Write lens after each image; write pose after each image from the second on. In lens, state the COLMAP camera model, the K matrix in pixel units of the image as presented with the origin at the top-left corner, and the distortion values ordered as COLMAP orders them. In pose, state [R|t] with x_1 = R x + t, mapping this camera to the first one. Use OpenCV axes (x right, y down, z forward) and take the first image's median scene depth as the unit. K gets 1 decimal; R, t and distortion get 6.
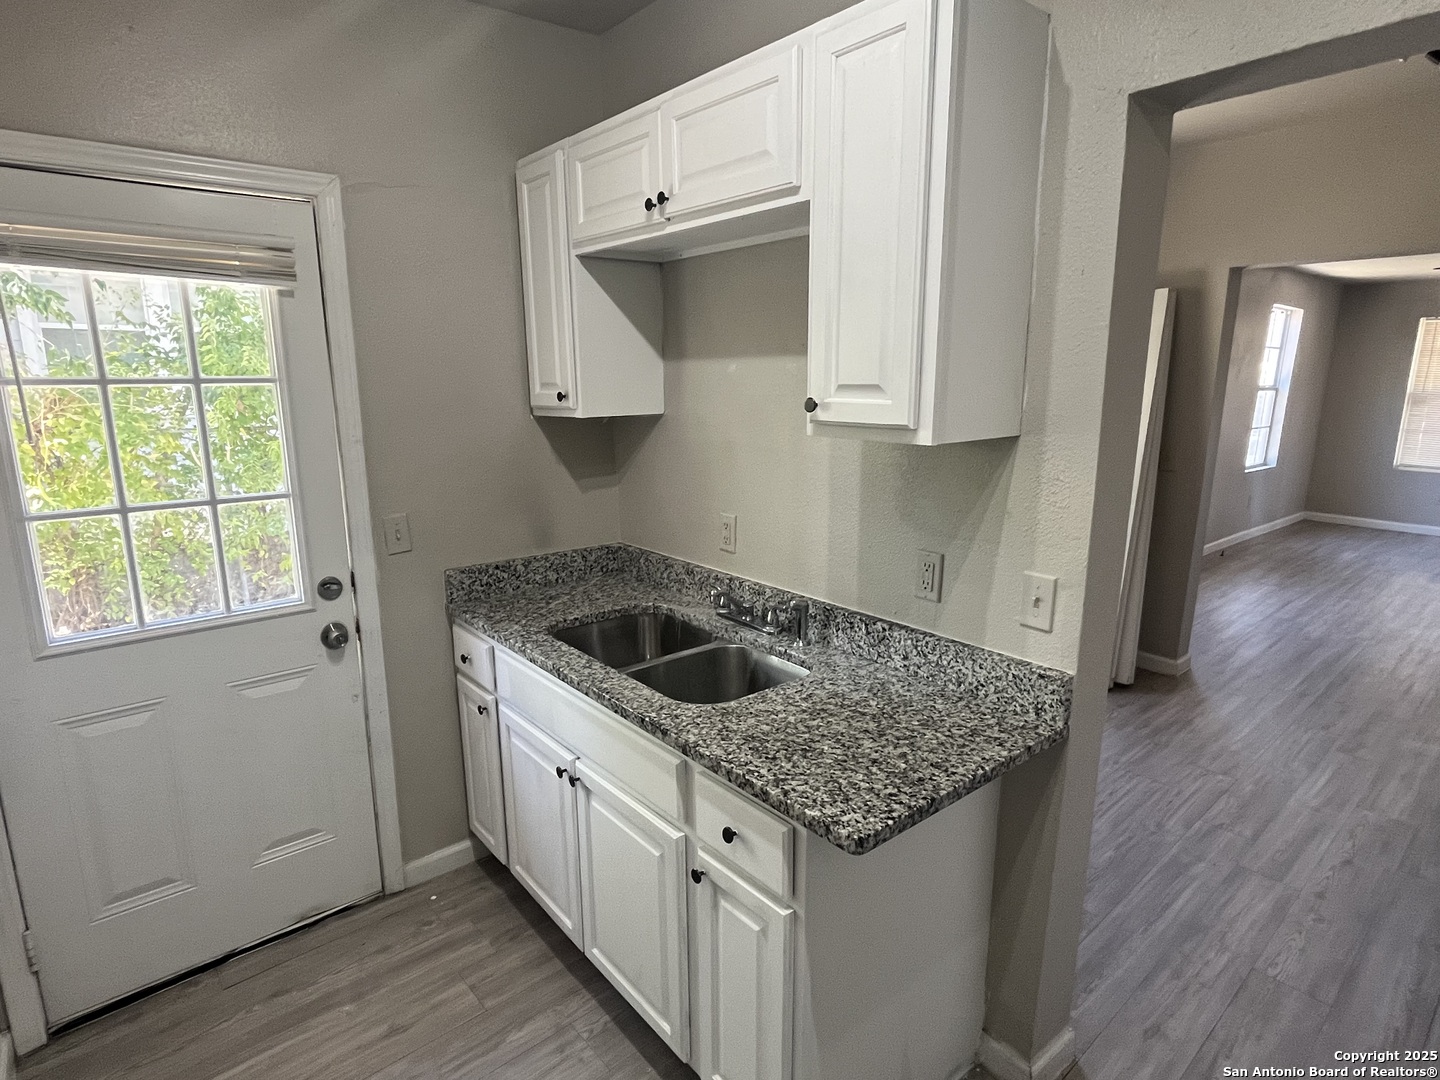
lens RADIAL K [[779.2, 0, 715.2], [0, 779.2, 535.8], [0, 0, 1]] dist [-0.014378, 0.000133]
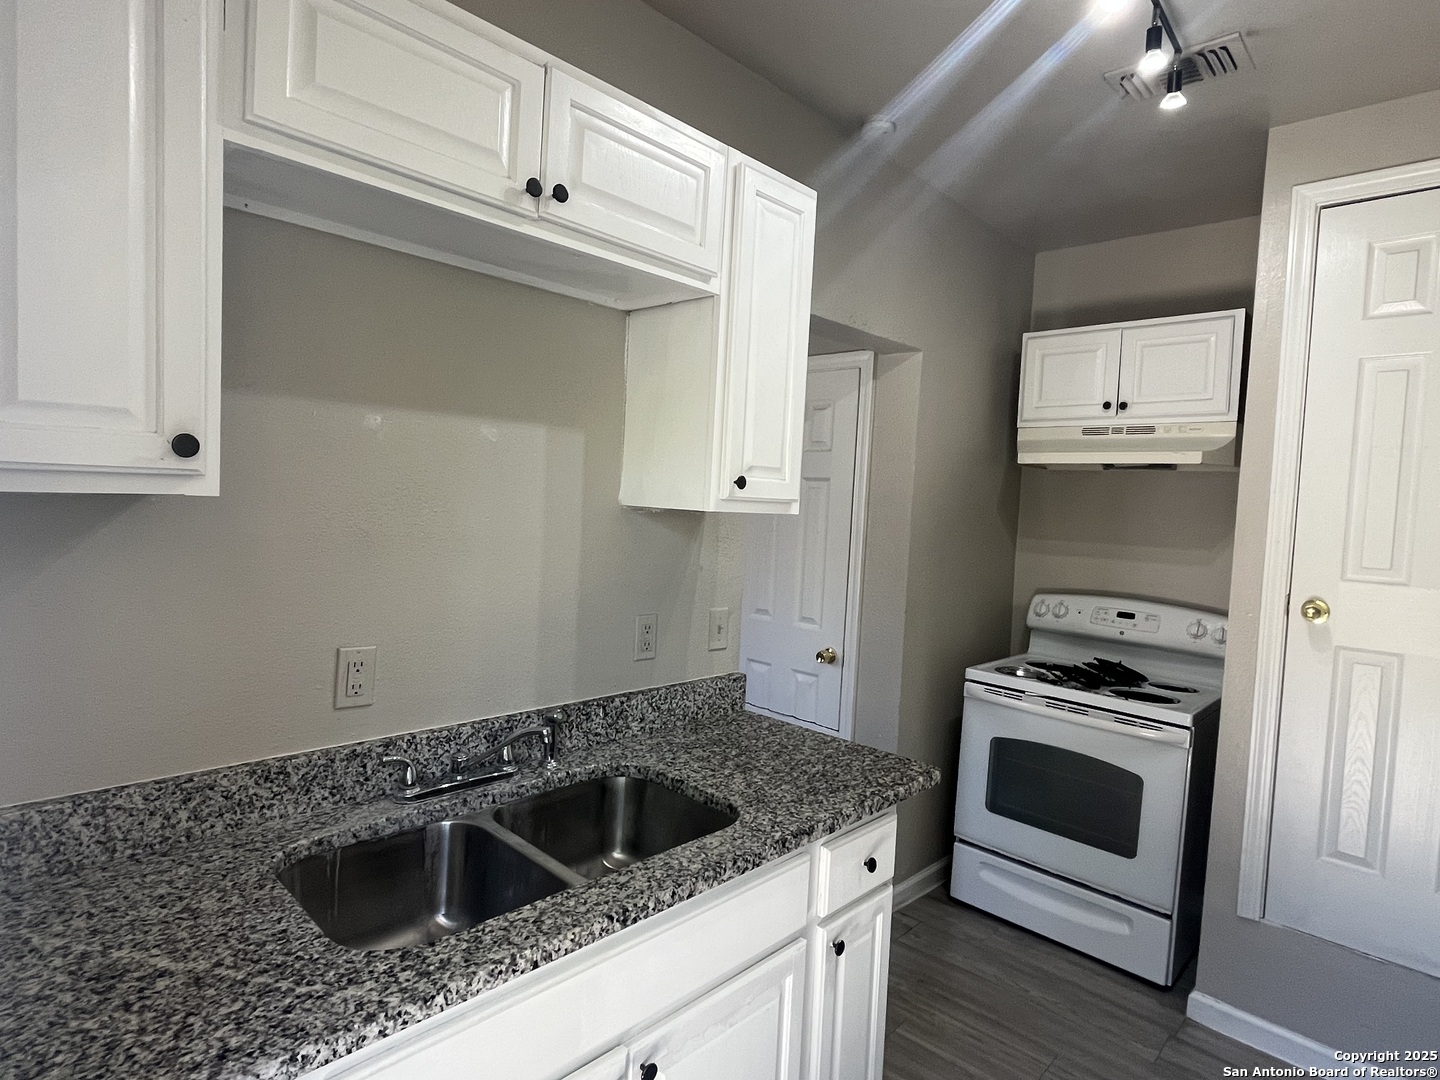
lens RADIAL K [[779.2, 0, 713.7], [0, 779.2, 534.1], [0, 0, 1]] dist [-0.014378, 0.000133]
pose [[-0.096647, -0.049022, 0.994111, -0.849985], [0.157103, 0.985515, 0.063872, -0.152296], [-0.982842, 0.162351, -0.087545, 1.015478]]
